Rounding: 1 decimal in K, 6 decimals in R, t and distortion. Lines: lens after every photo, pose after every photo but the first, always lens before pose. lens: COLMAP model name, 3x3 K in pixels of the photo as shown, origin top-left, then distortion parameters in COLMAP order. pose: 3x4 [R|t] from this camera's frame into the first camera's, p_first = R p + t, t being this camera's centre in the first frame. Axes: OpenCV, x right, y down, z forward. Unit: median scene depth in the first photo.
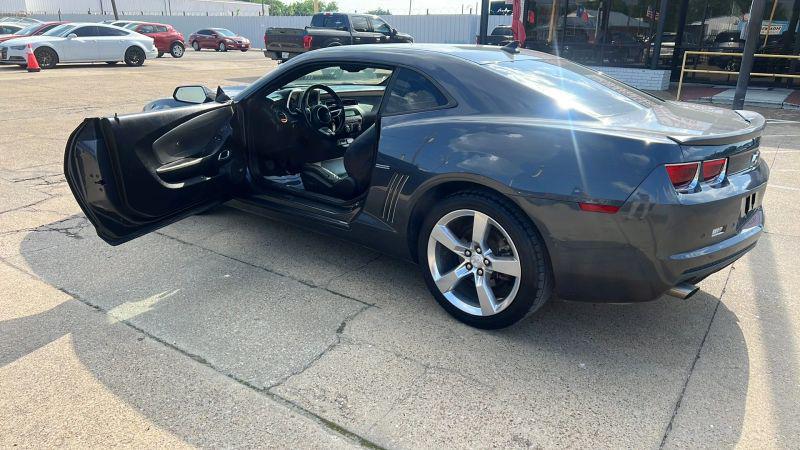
lens RADIAL K [[550.3, 0, 411.0], [0, 550.3, 224.9], [0, 0, 1]] dist [0.044059, -0.049927]
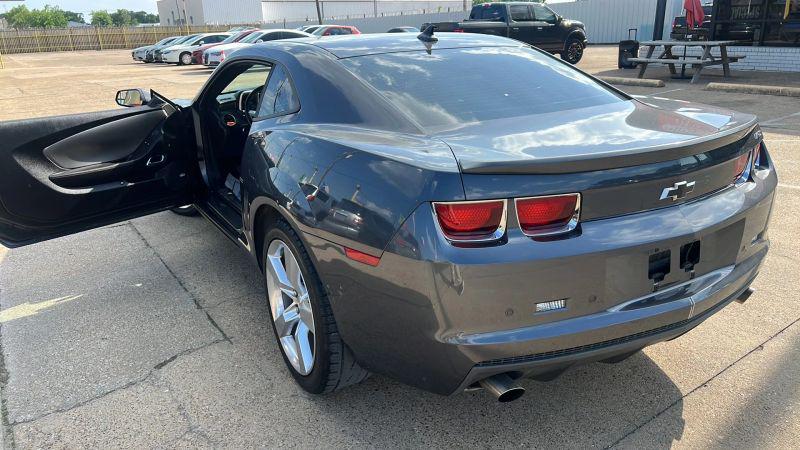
lens RADIAL K [[550.3, 0, 411.0], [0, 550.3, 224.9], [0, 0, 1]] dist [0.044059, -0.049927]
pose [[0.938807, 0.063725, -0.338497, 0.459827], [-0.059568, 0.997967, 0.022667, -0.066271], [0.339253, -0.001116, 0.940695, 0.255091]]
